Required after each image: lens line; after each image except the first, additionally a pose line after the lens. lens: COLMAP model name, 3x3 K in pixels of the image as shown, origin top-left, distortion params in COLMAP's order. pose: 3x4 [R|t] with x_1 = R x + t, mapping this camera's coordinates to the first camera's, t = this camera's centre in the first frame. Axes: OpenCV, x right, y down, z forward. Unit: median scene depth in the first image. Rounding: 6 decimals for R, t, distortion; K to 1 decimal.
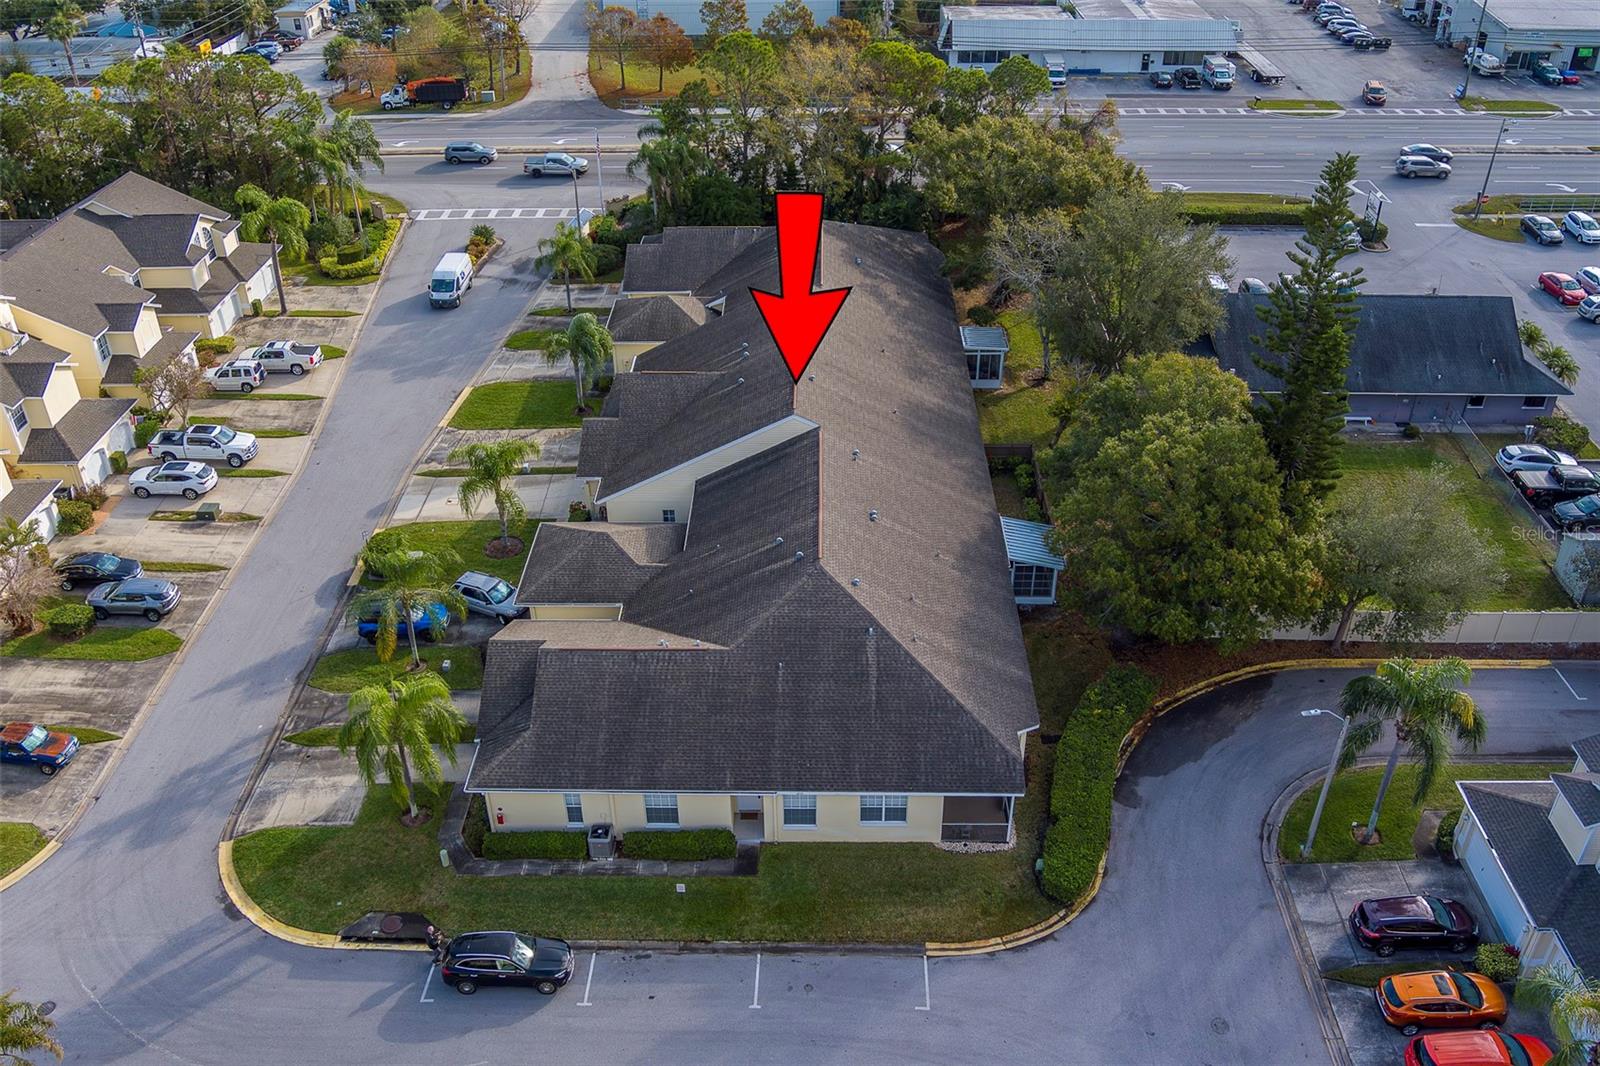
lens RADIAL K [[1310.5, 0, 800.0], [0, 1310.5, 533.0], [0, 0, 1]] dist [-0.061564, 0.014037]
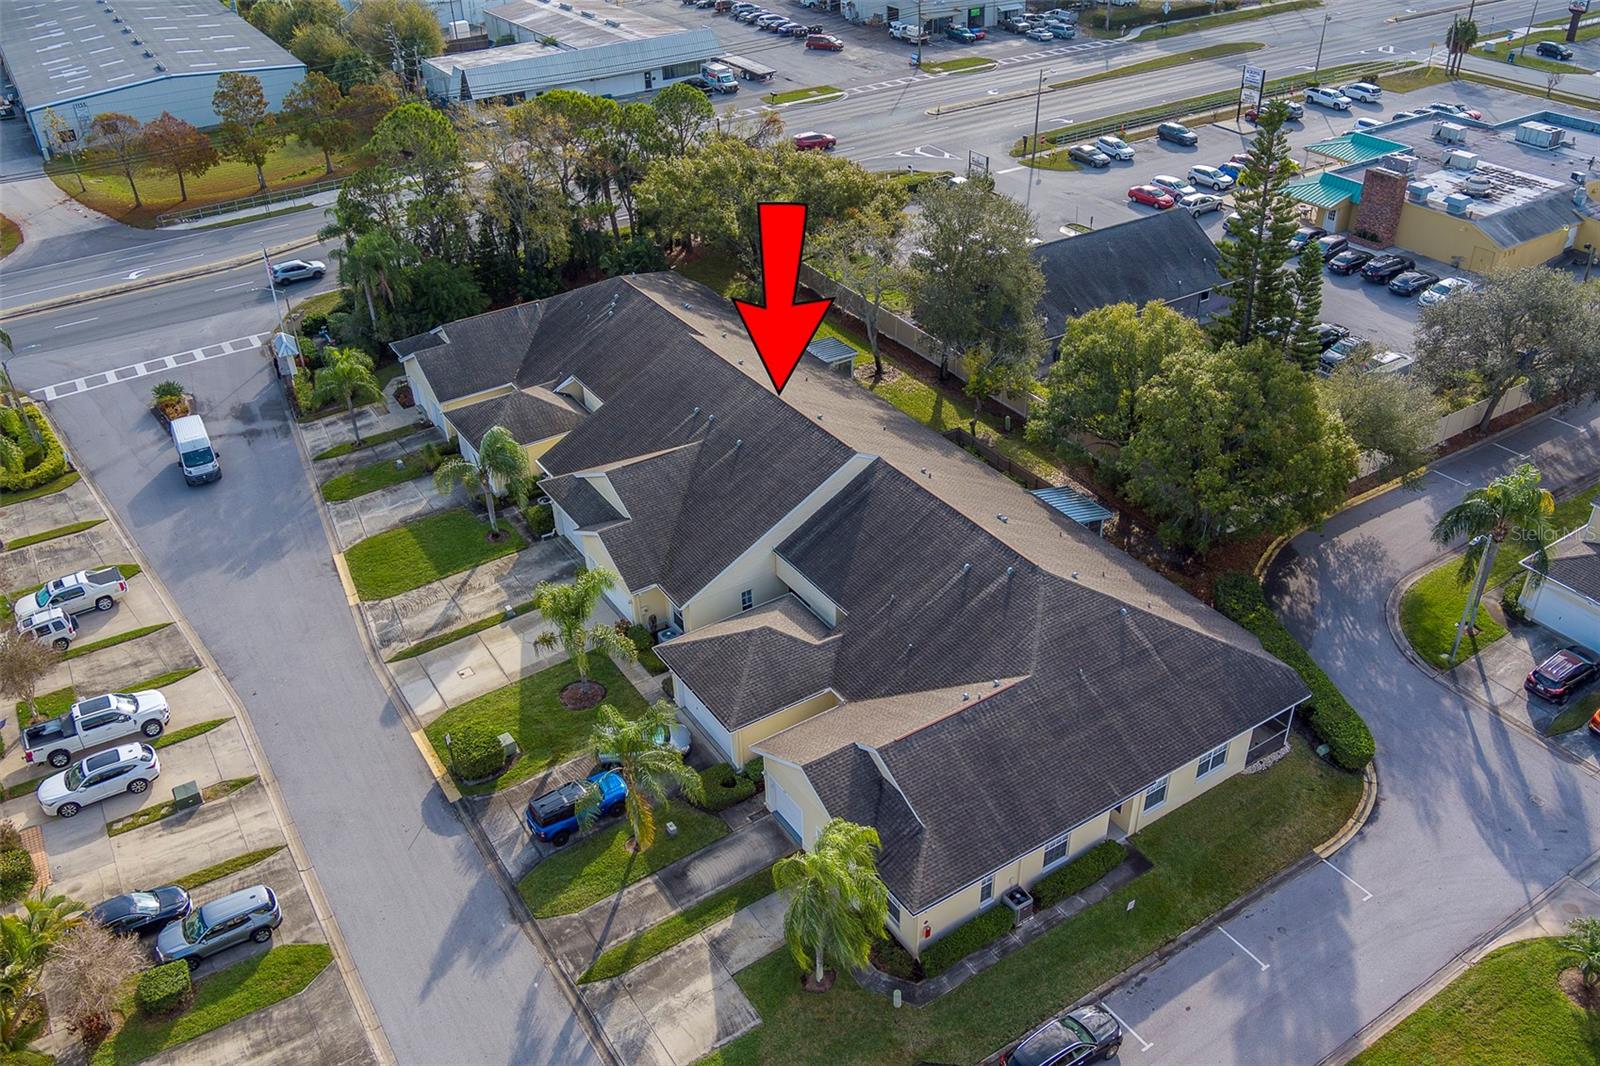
lens RADIAL K [[1285.5, 0, 800.0], [0, 1285.5, 533.0], [0, 0, 1]] dist [-0.059123, 0.003557]
pose [[0.833471, -0.310737, 0.456913, -0.393998], [0.317209, 0.946138, 0.064817, -0.086454], [-0.452444, 0.090914, 0.887147, 0.125926]]
